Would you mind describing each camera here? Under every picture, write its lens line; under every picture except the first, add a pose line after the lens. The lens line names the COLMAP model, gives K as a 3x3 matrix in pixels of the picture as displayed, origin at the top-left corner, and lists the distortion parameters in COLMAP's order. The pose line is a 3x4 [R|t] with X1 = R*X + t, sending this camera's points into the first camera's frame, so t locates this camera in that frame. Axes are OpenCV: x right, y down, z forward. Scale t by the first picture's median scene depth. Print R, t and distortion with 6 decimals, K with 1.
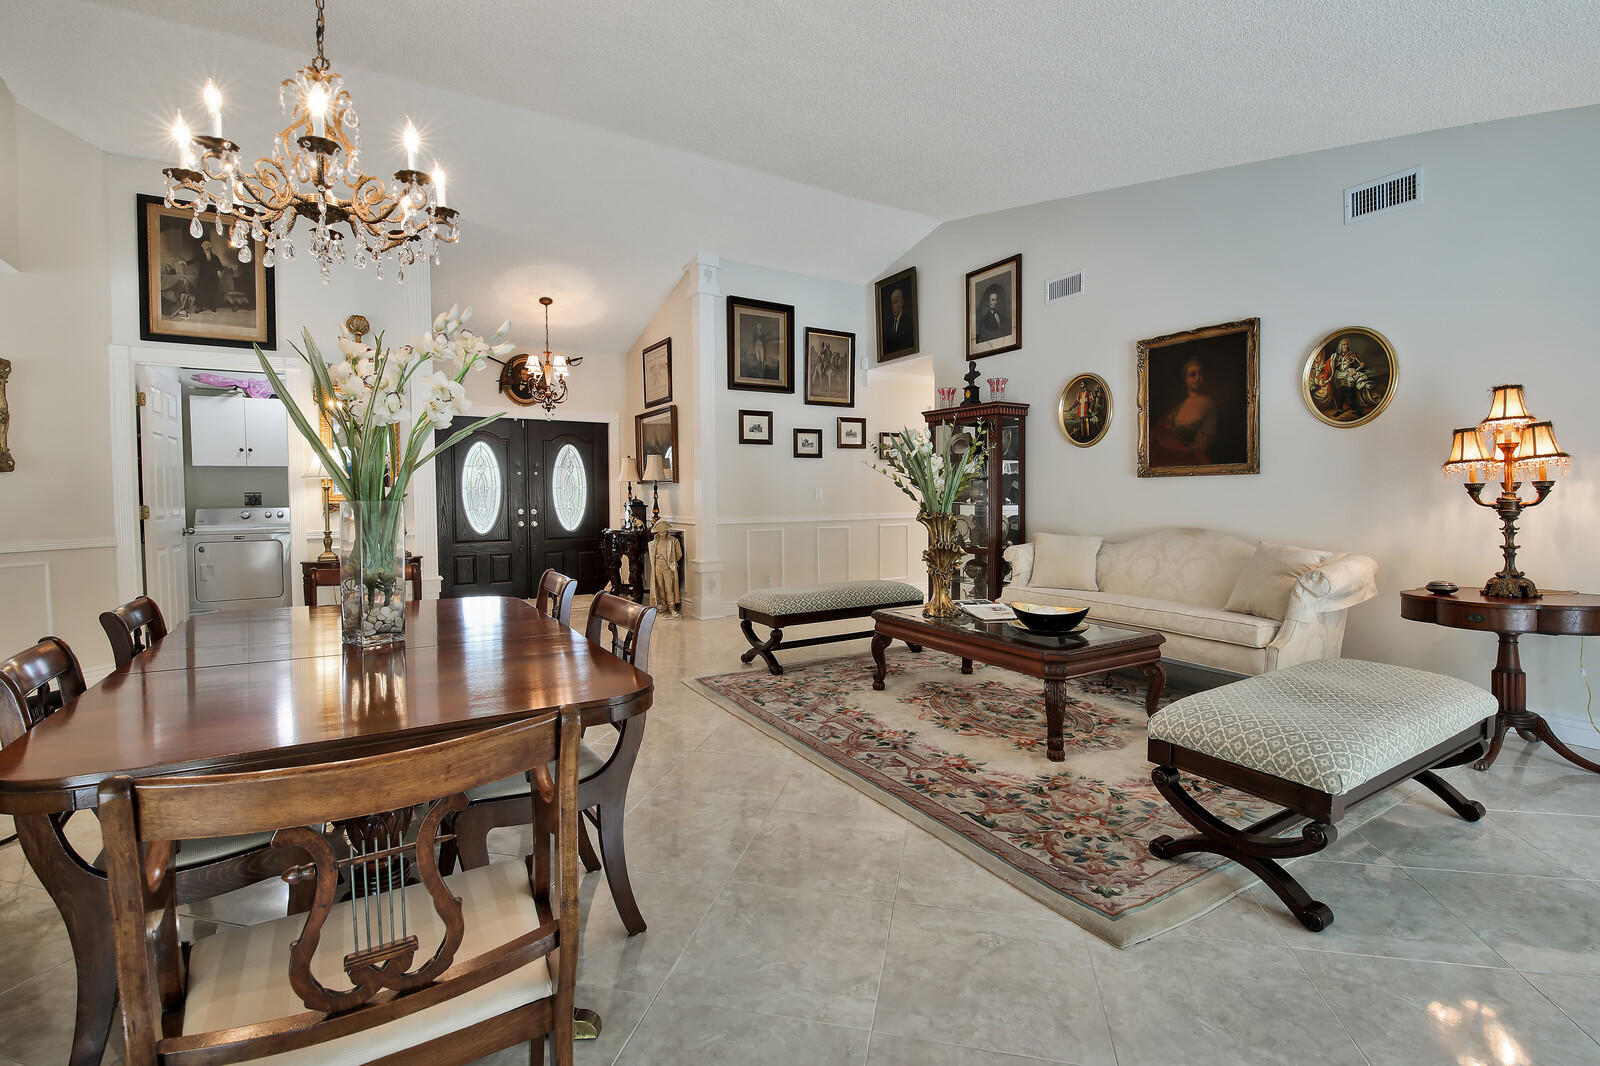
lens RADIAL K [[714.4, 0, 804.2], [0, 714.4, 517.2], [0, 0, 1]] dist [-0.004867, -0.010938]
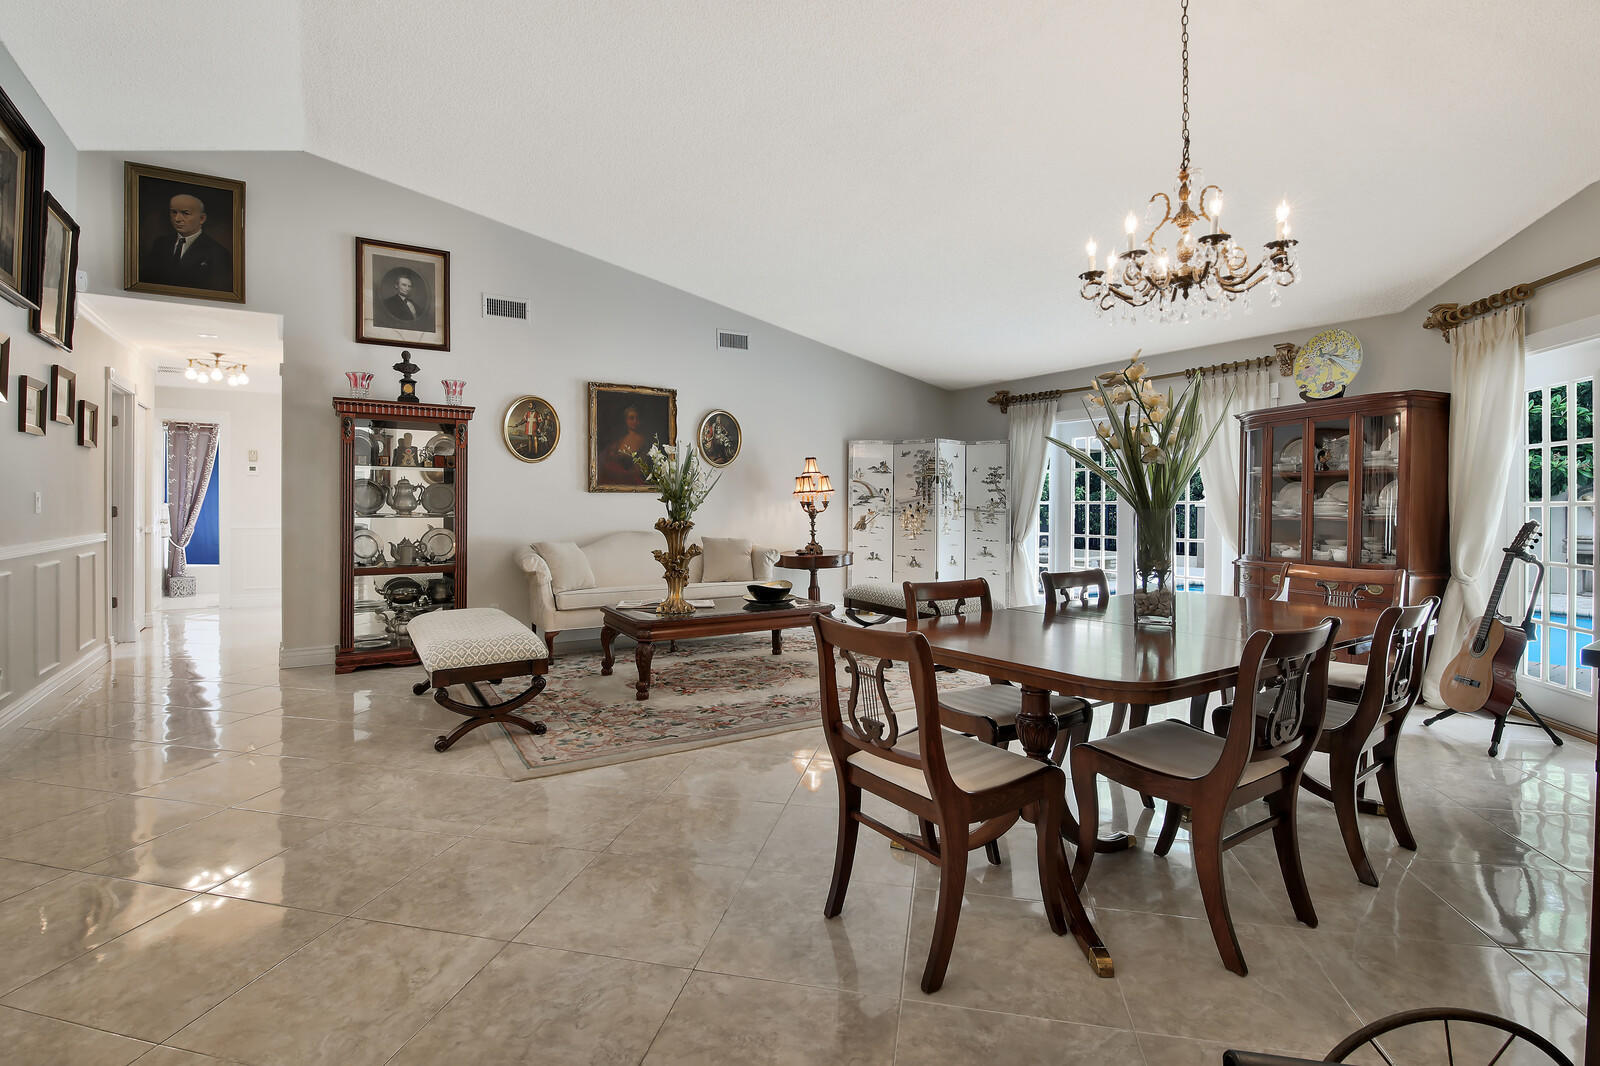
lens RADIAL K [[711.3, 0, 793.0], [0, 711.3, 506.1], [0, 0, 1]] dist [-0.018977, -0.000282]
pose [[-0.008824, 0.004095, 0.999953, -0.568471], [0.028332, 0.999591, -0.003843, -0.013425], [-0.999560, 0.028297, -0.008937, 0.499474]]
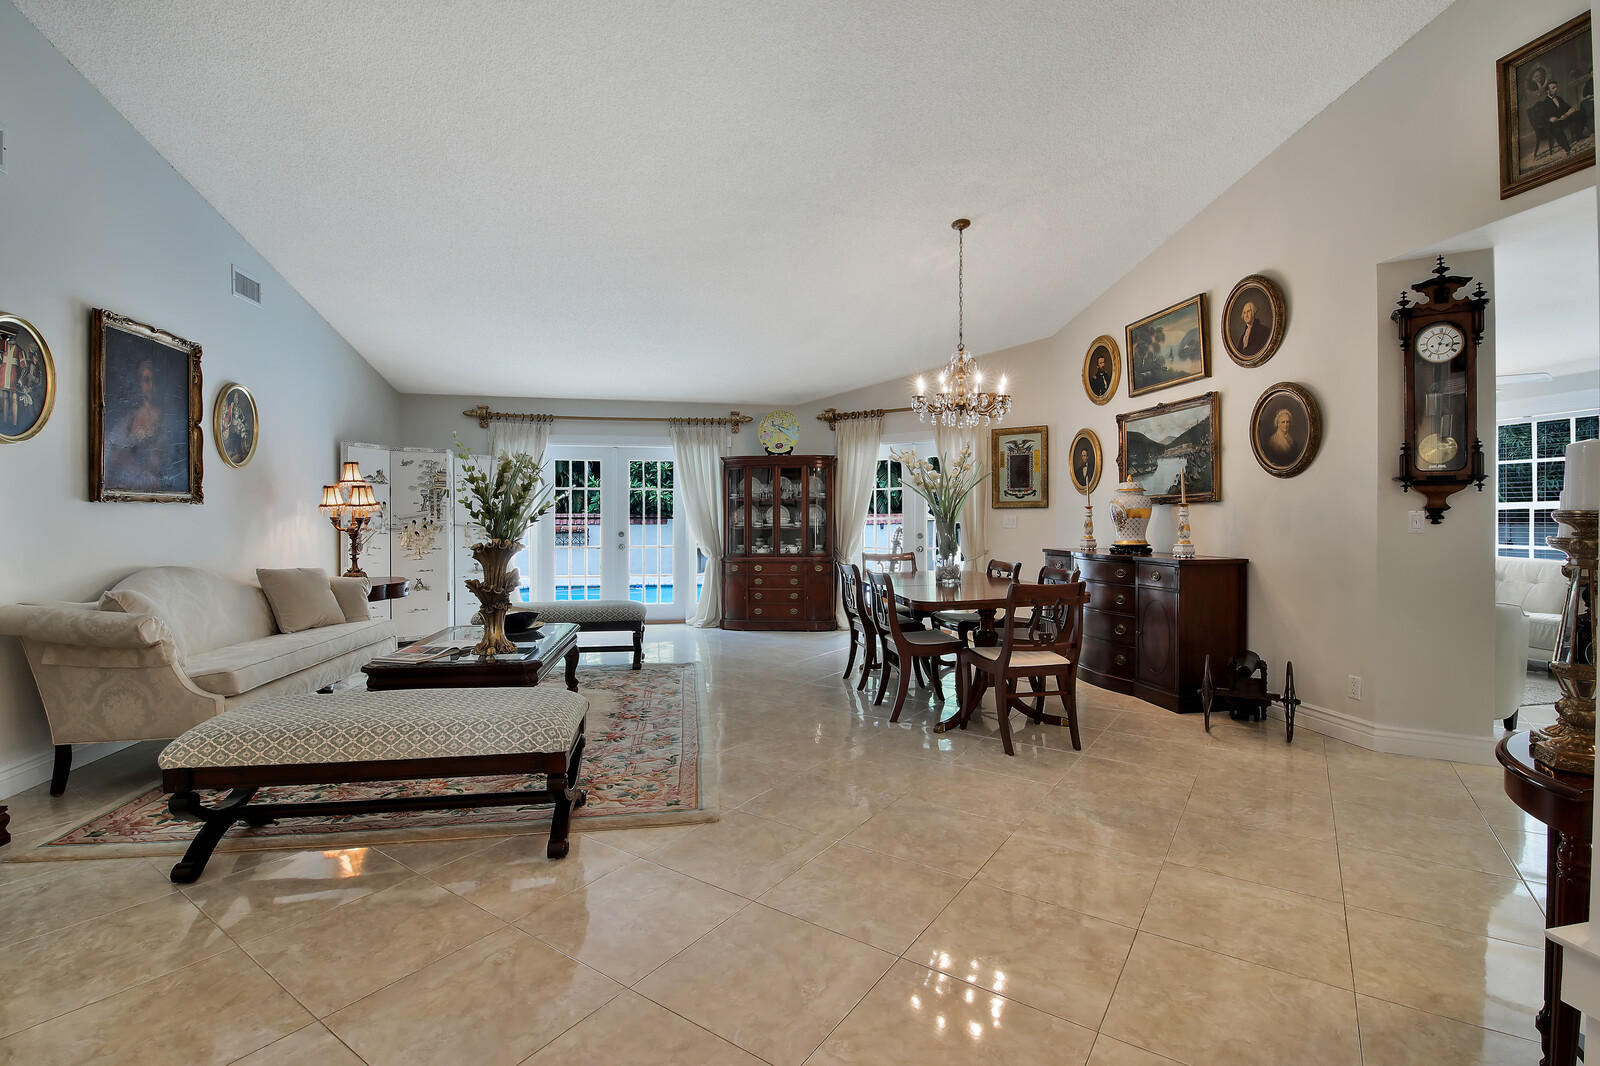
lens RADIAL K [[714.4, 0, 804.2], [0, 714.4, 517.2], [0, 0, 1]] dist [-0.004867, -0.010938]
pose [[-0.927325, 0.009022, 0.374149, -0.323761], [0.019097, 0.999548, 0.023230, -0.032704], [-0.373770, 0.028687, -0.927078, 1.037331]]
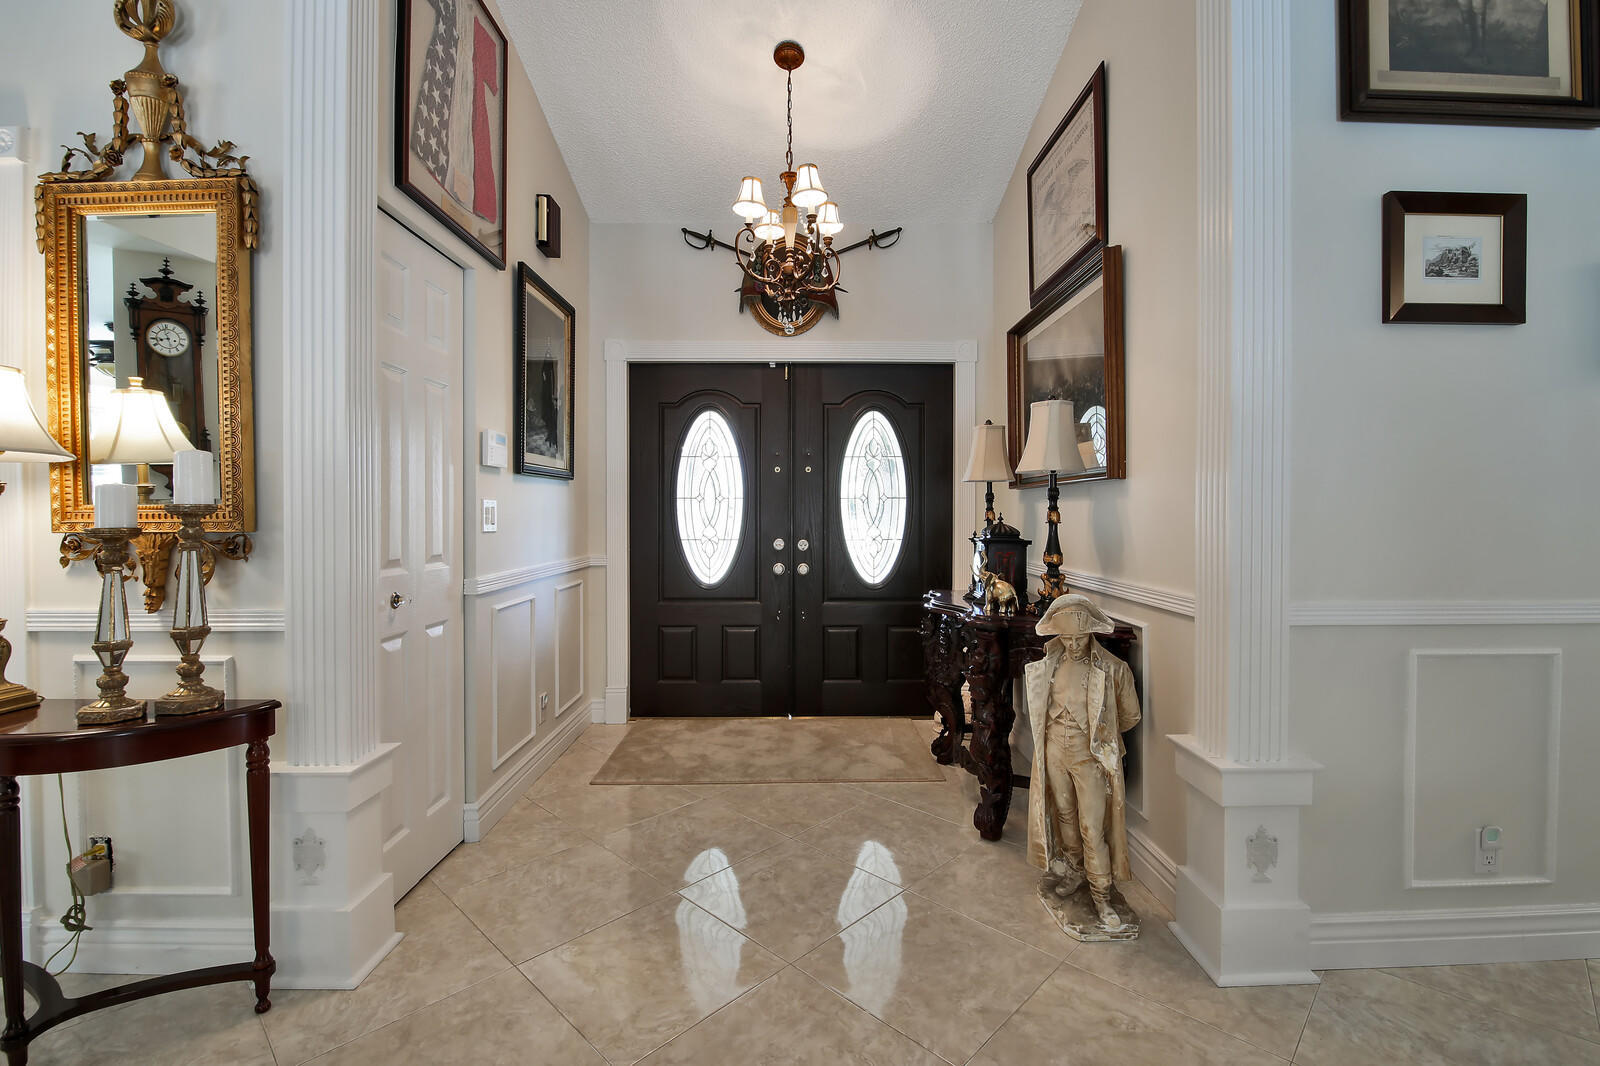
lens RADIAL K [[704.0, 0, 800.0], [0, 704.0, 533.0], [0, 0, 1]] dist [-0.012020, -0.000168]
pose [[0.851516, 0.020187, -0.523939, -0.142026], [-0.022361, 0.999748, 0.002178, -0.020779], [0.523851, 0.009861, 0.851753, 0.684507]]
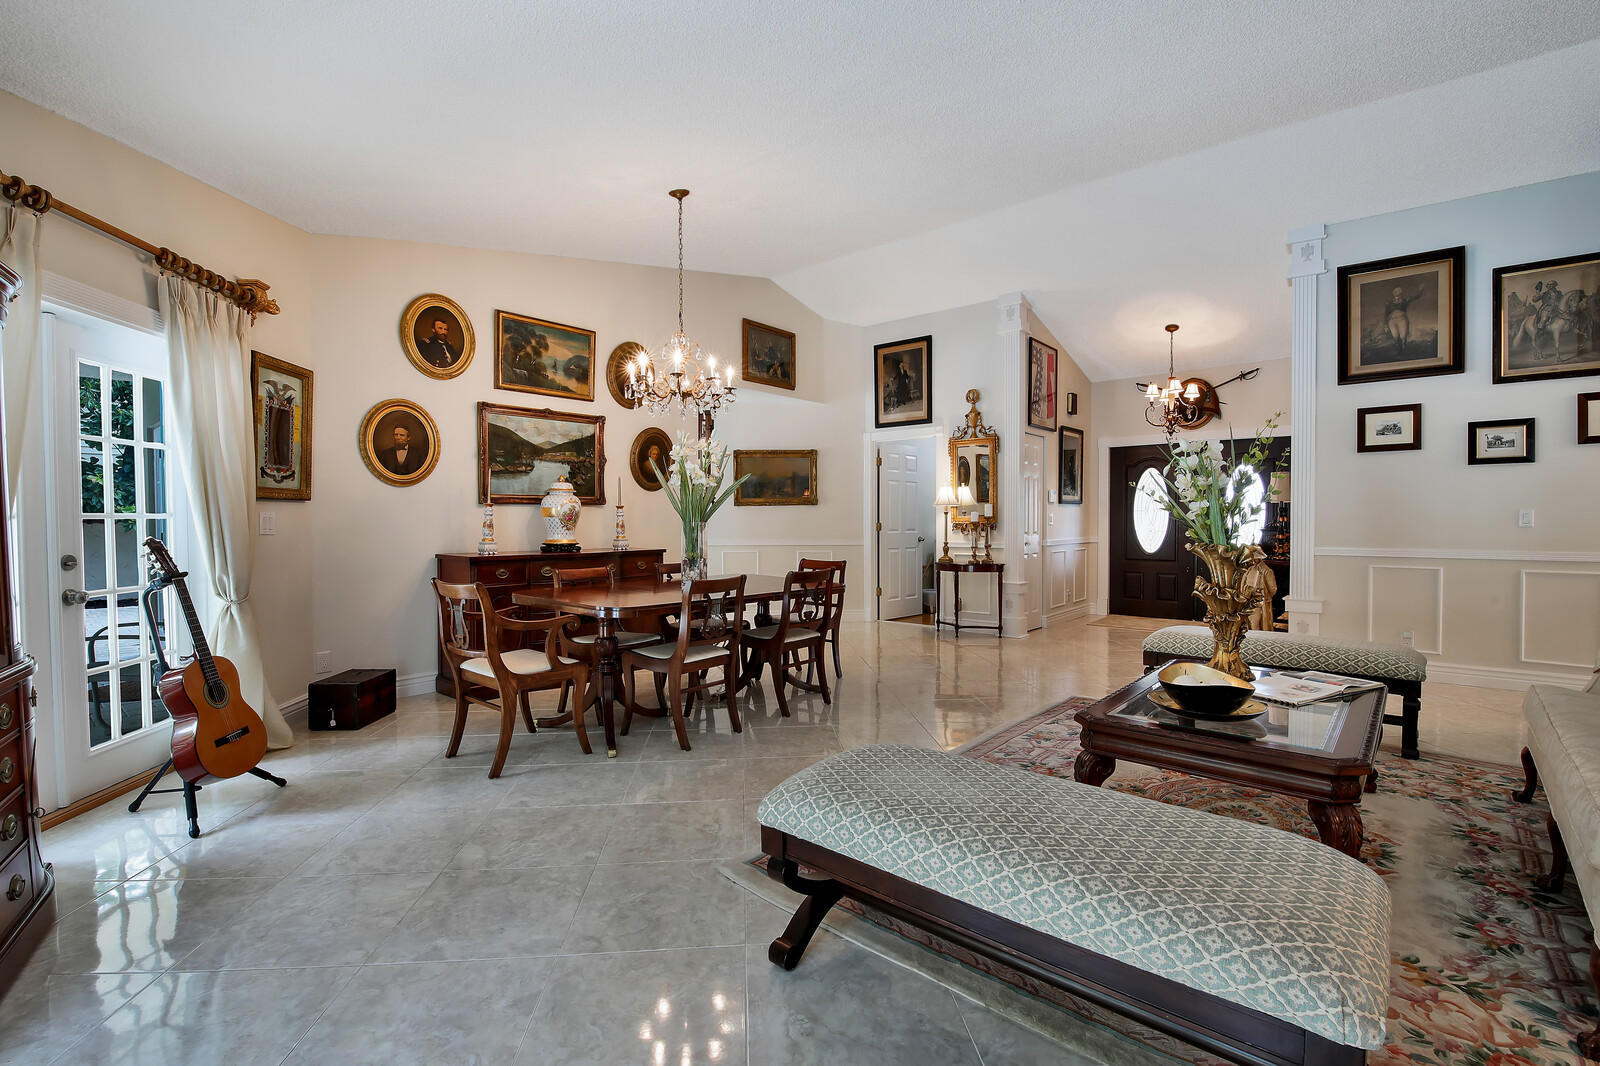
lens RADIAL K [[708.3, 0, 800.0], [0, 708.3, 533.0], [0, 0, 1]] dist [-0.005938, -0.009770]
pose [[0.298942, 0.024806, -0.953949, 0.470474], [-0.029546, 0.999423, 0.016730, -0.011005], [0.953814, 0.023184, 0.299503, 0.203093]]
